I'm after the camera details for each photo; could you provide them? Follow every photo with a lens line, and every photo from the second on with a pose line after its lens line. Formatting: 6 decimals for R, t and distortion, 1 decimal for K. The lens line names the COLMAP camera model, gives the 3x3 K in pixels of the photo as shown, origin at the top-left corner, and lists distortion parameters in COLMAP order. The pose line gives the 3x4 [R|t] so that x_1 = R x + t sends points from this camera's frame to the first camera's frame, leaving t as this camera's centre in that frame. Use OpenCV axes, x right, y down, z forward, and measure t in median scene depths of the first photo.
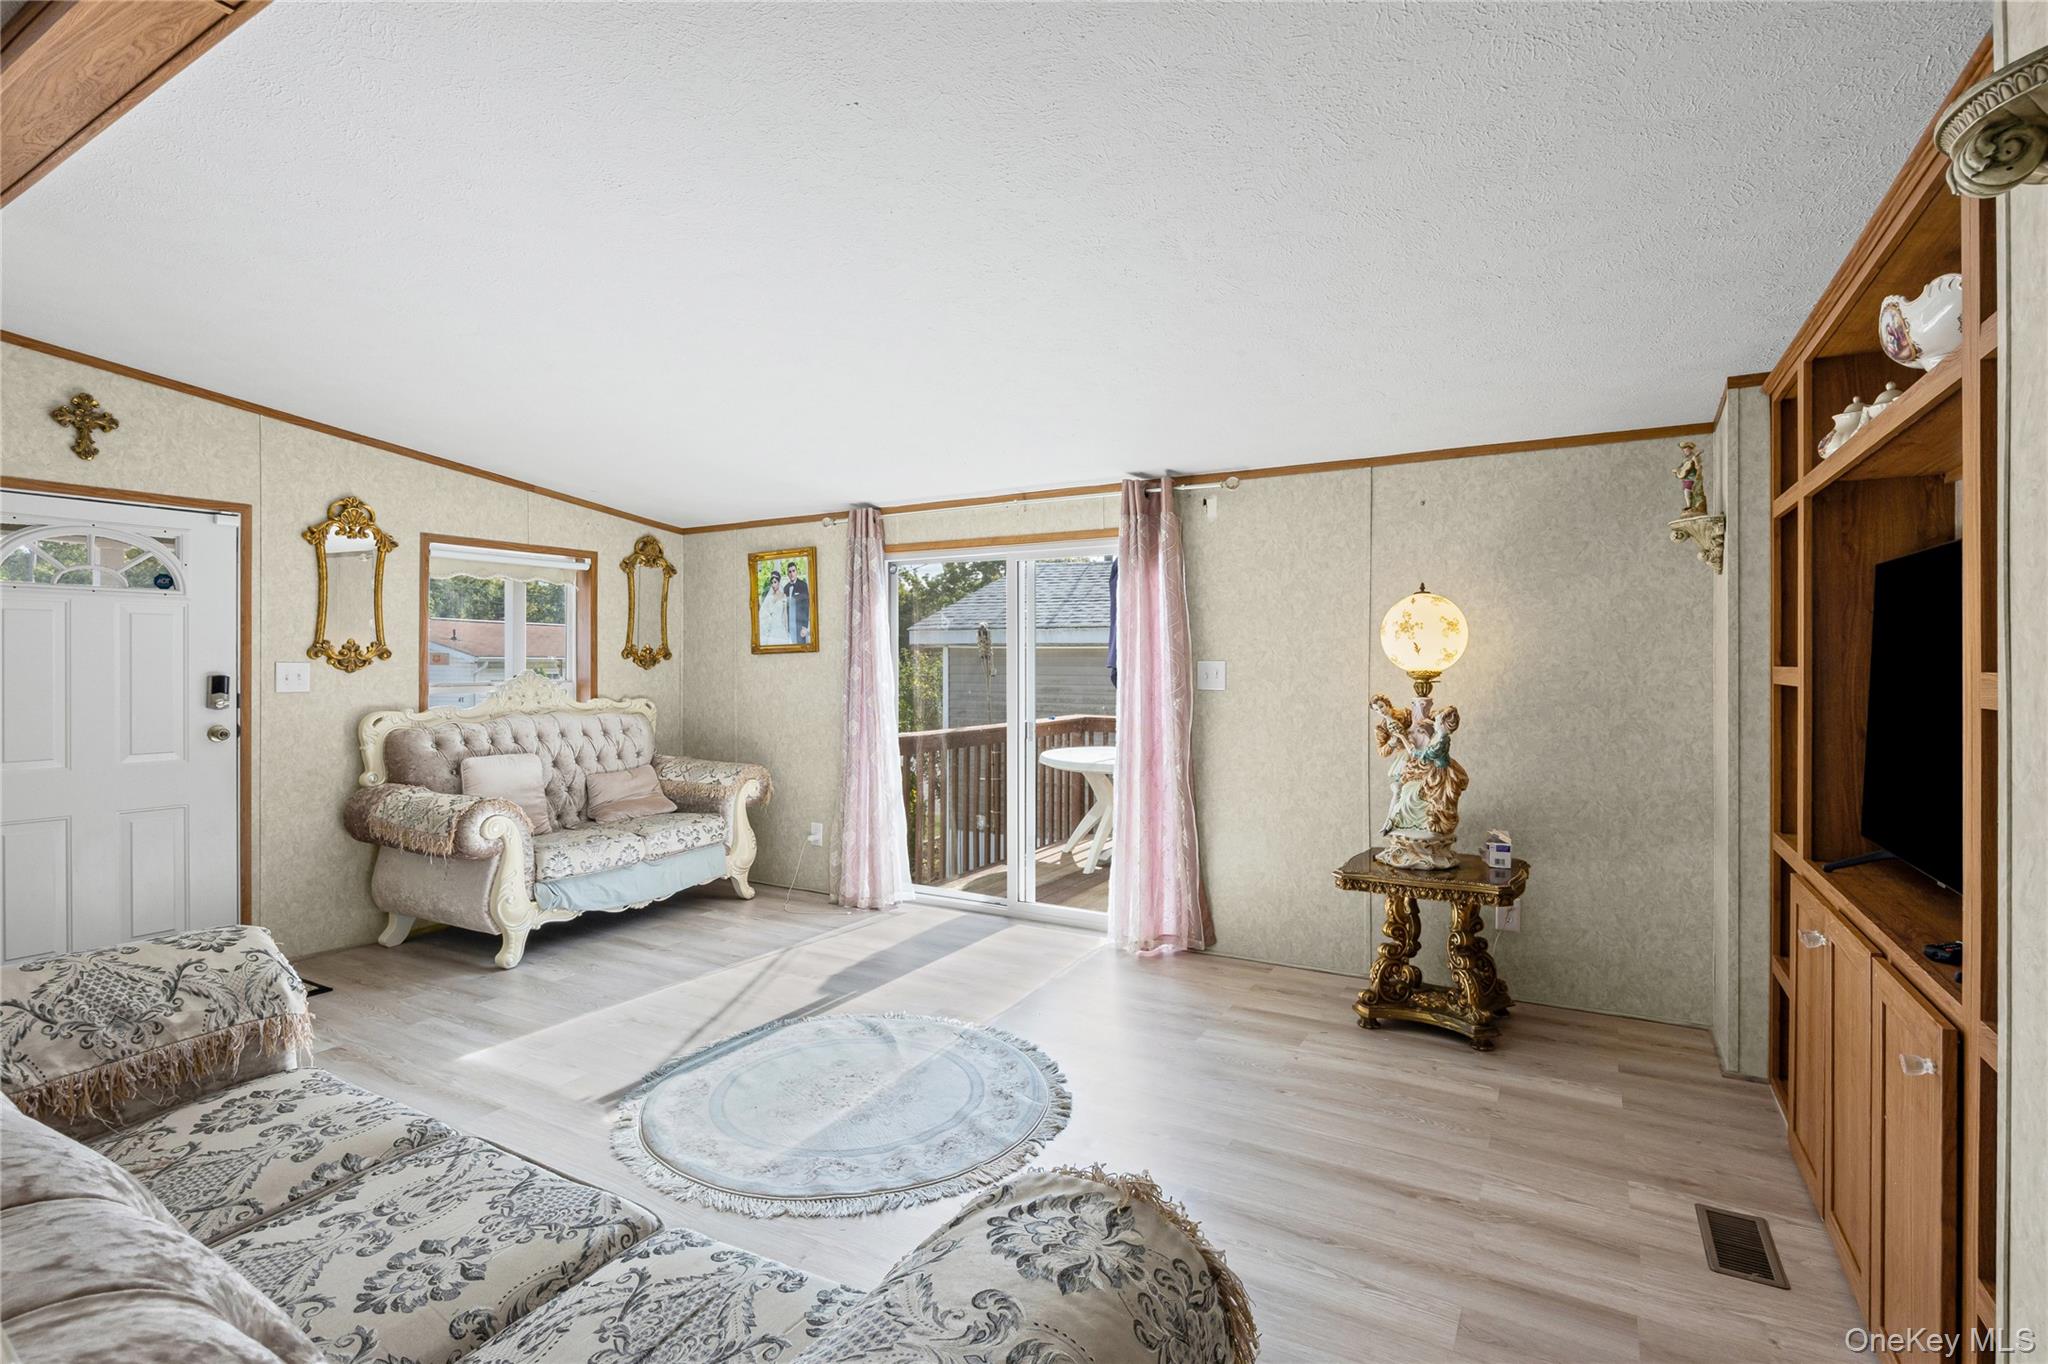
lens RADIAL K [[927.7, 0, 1032.0], [0, 927.7, 676.9], [0, 0, 1]] dist [-0.013037, 0.000199]
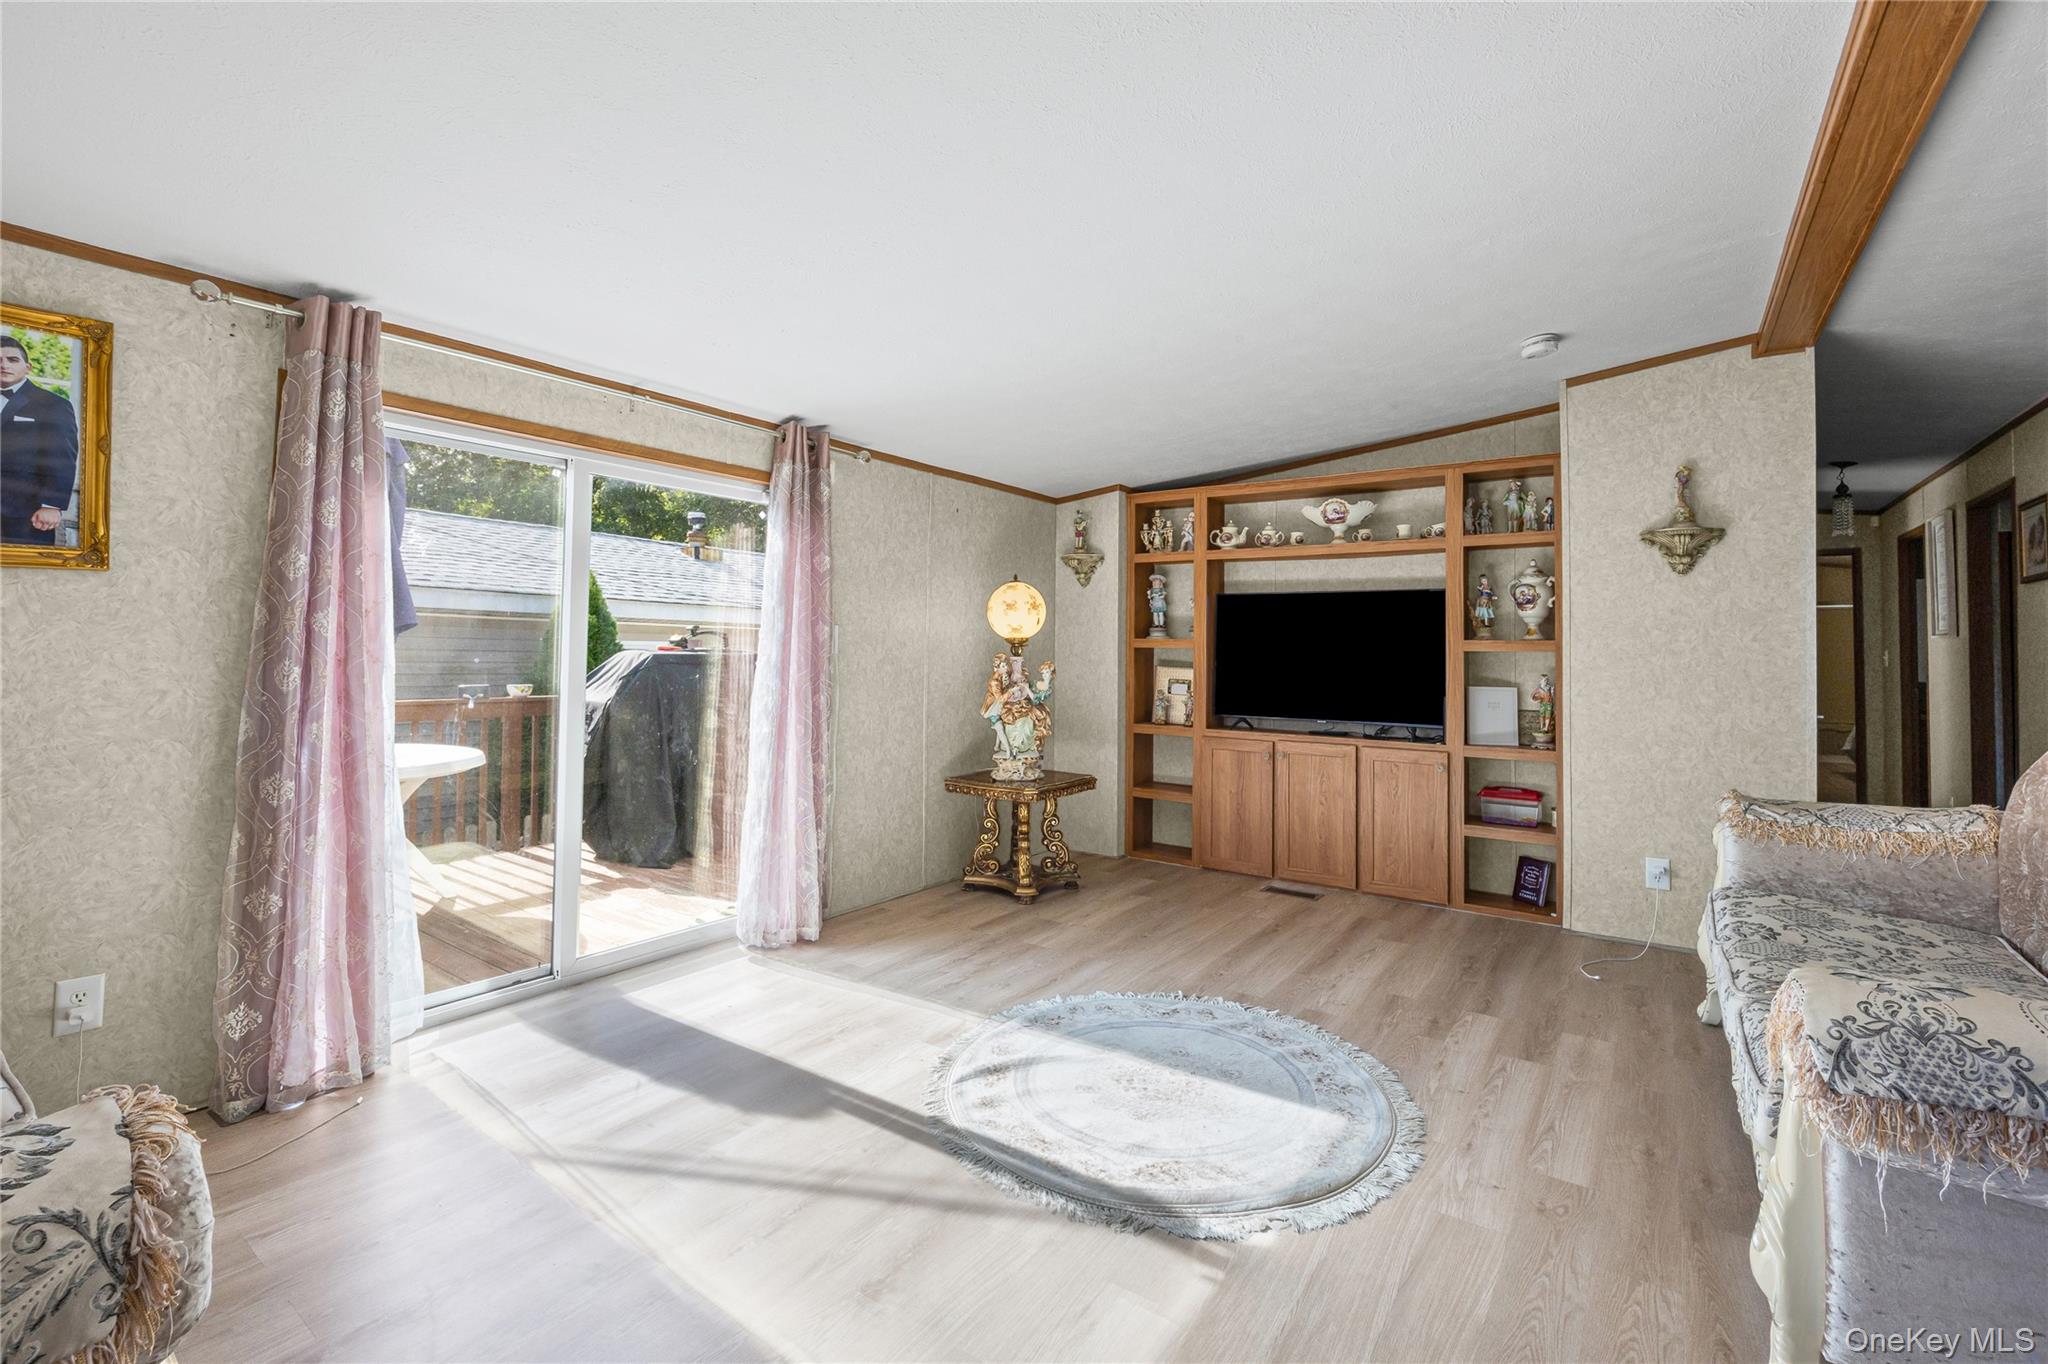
lens RADIAL K [[912.5, 0, 976.5], [0, 912.5, 623.5], [0, 0, 1]] dist [-0.010261, -0.000313]
pose [[0.127453, 0.031428, 0.991347, -0.807427], [-0.001123, 0.999502, -0.031542, 0.013112], [-0.991844, 0.002907, 0.127425, 0.758819]]
